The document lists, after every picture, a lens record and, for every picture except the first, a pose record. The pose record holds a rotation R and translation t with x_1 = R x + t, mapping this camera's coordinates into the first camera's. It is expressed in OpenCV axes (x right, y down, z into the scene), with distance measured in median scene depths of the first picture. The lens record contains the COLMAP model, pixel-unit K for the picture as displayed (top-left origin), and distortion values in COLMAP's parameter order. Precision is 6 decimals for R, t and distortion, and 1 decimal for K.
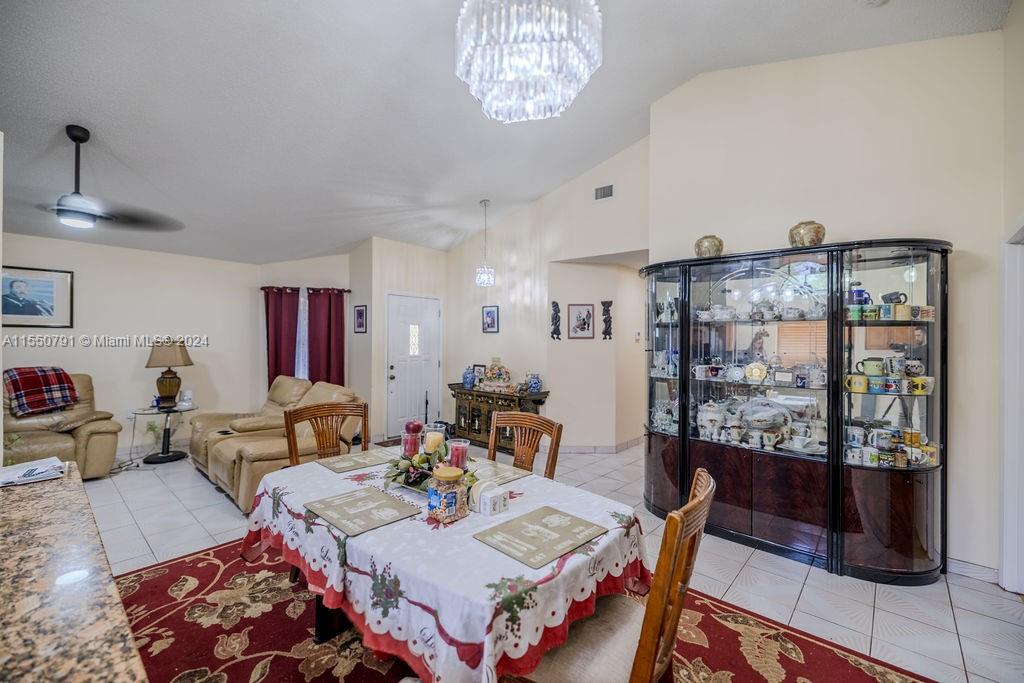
lens RADIAL K [[425.7, 0, 512.9], [0, 425.7, 343.4], [0, 0, 1]] dist [-0.003041, -0.000589]
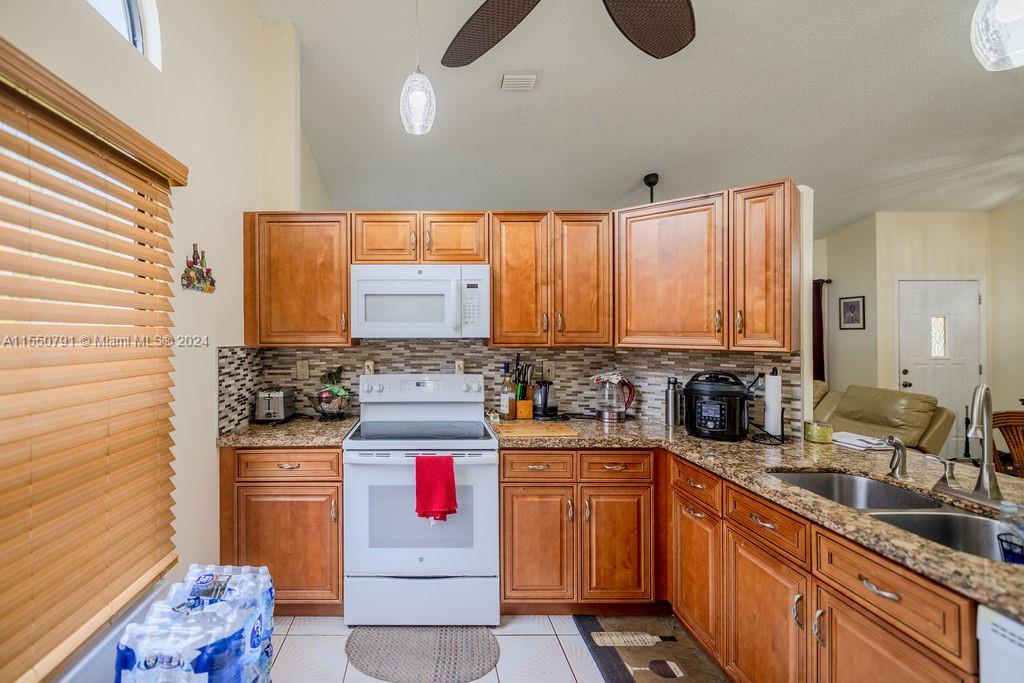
lens RADIAL K [[458.2, 0, 430.2], [0, 458.2, 344.1], [0, 0, 1]] dist [-0.000234, -0.000064]
pose [[0.671800, -0.000114, -0.740732, -0.316690], [0.004509, 0.999982, 0.003936, -0.003588], [0.740719, -0.005985, 0.671789, -0.301509]]
